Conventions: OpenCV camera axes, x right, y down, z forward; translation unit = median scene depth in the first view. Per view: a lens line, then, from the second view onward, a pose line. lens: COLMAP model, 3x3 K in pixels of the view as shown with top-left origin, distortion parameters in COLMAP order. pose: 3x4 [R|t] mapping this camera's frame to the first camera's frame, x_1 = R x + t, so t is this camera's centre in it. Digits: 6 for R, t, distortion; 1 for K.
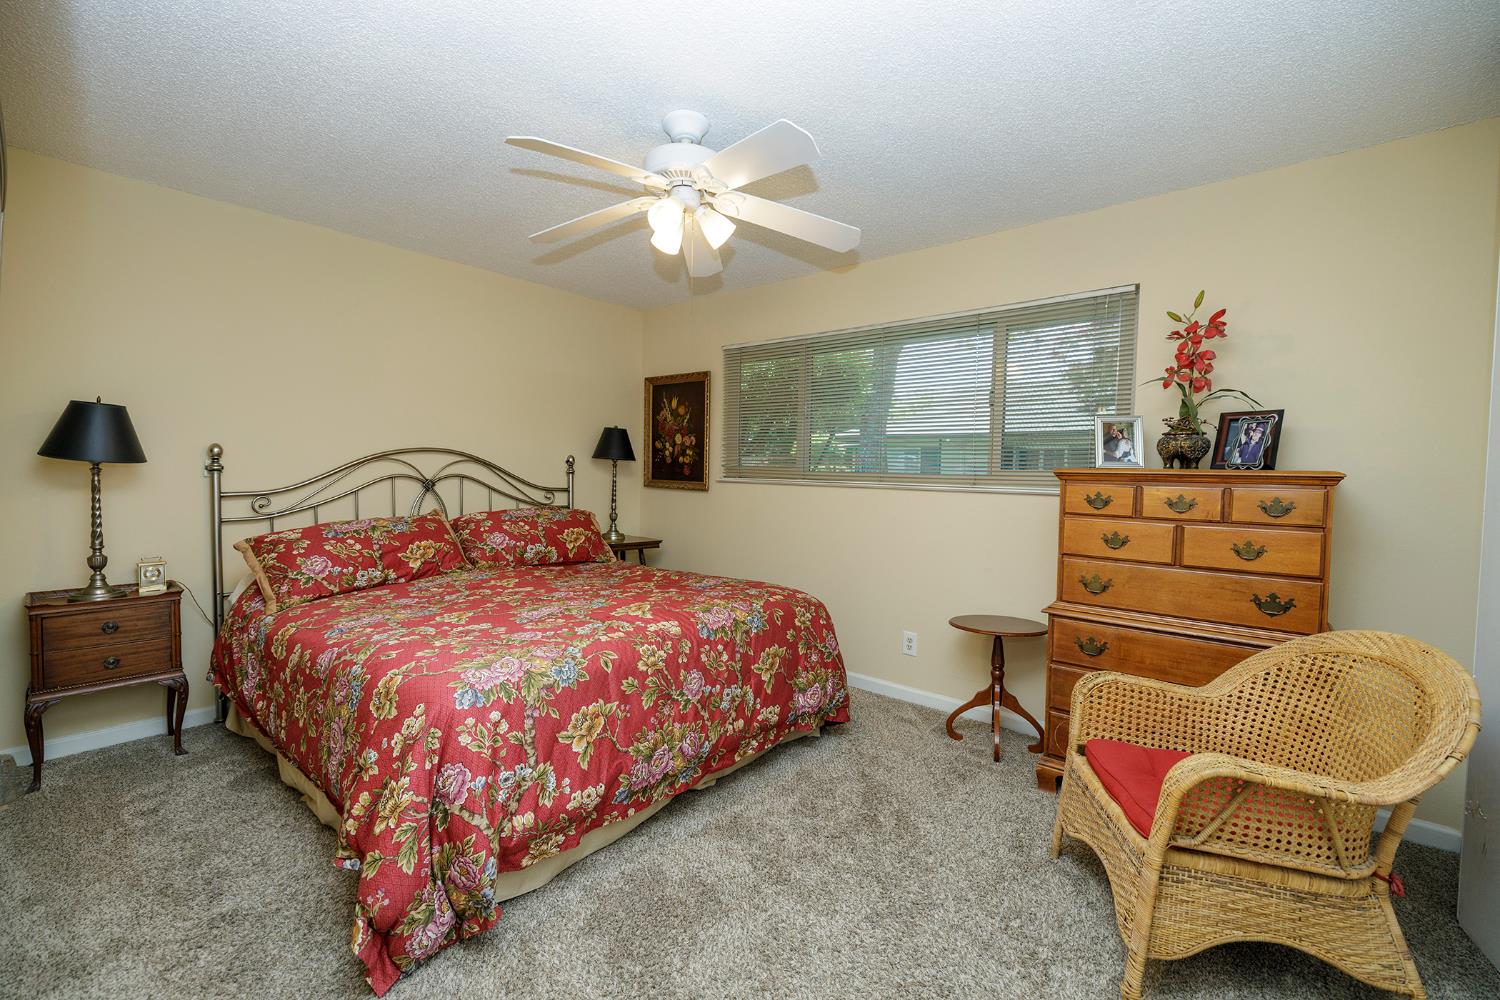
lens RADIAL K [[630.5, 0, 741.1], [0, 630.5, 502.1], [0, 0, 1]] dist [-0.002077, -0.000673]
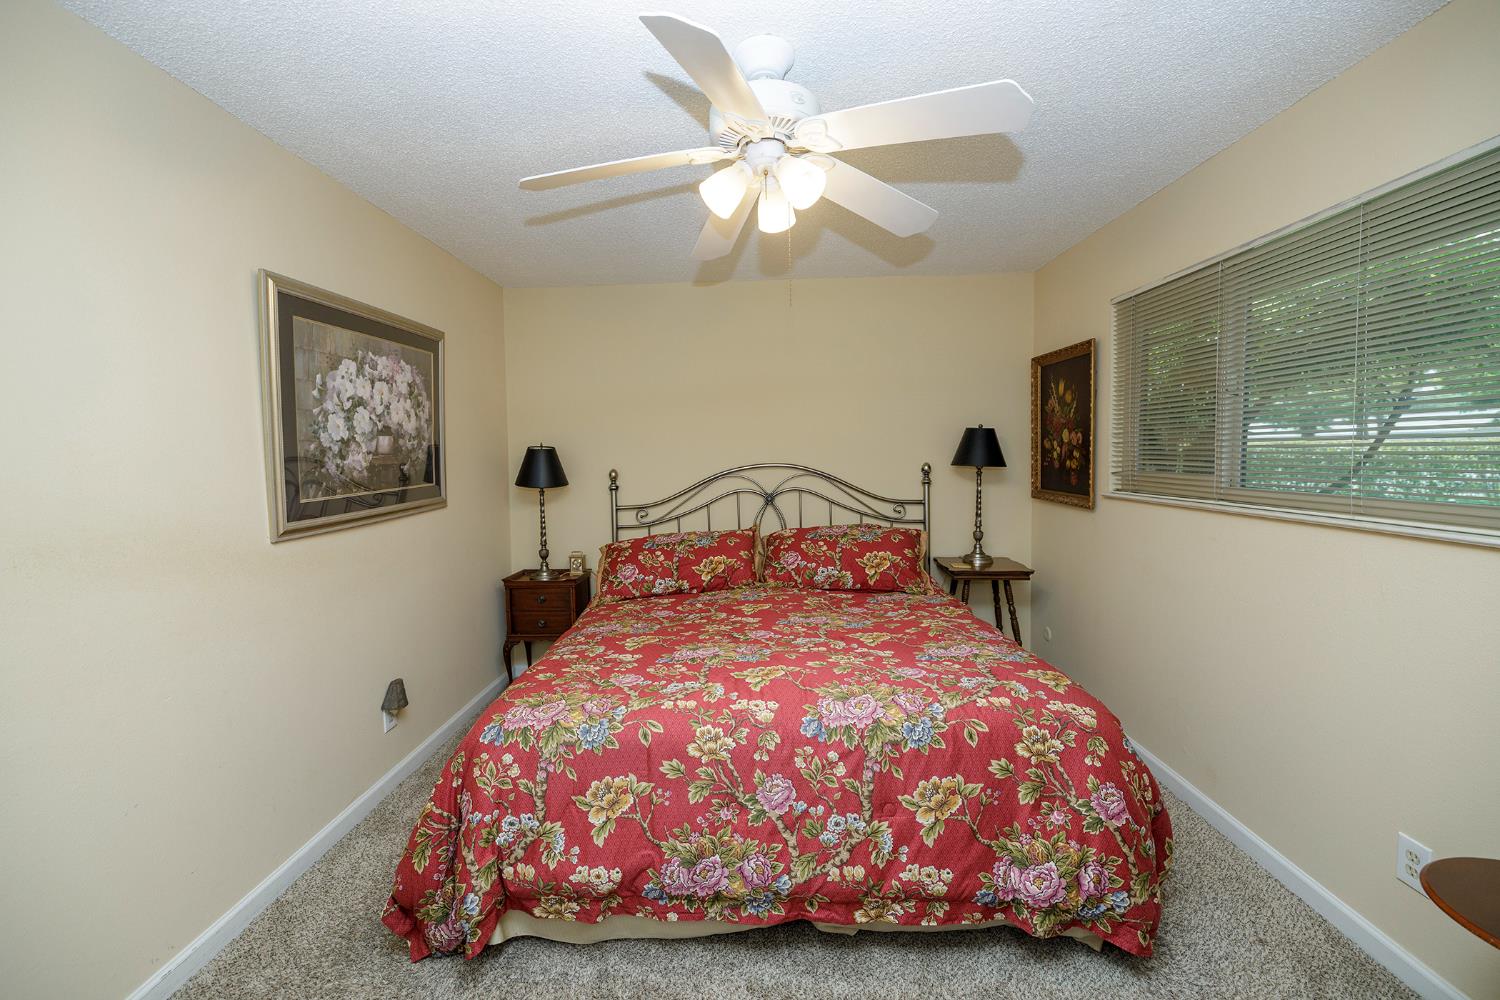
lens RADIAL K [[630.5, 0, 743.6], [0, 630.5, 492.5], [0, 0, 1]] dist [-0.002077, -0.000673]
pose [[0.625703, 0.017216, -0.779871, 0.404729], [-0.006999, 0.999840, 0.016457, -0.072802], [0.780030, -0.004838, 0.625723, 0.407125]]
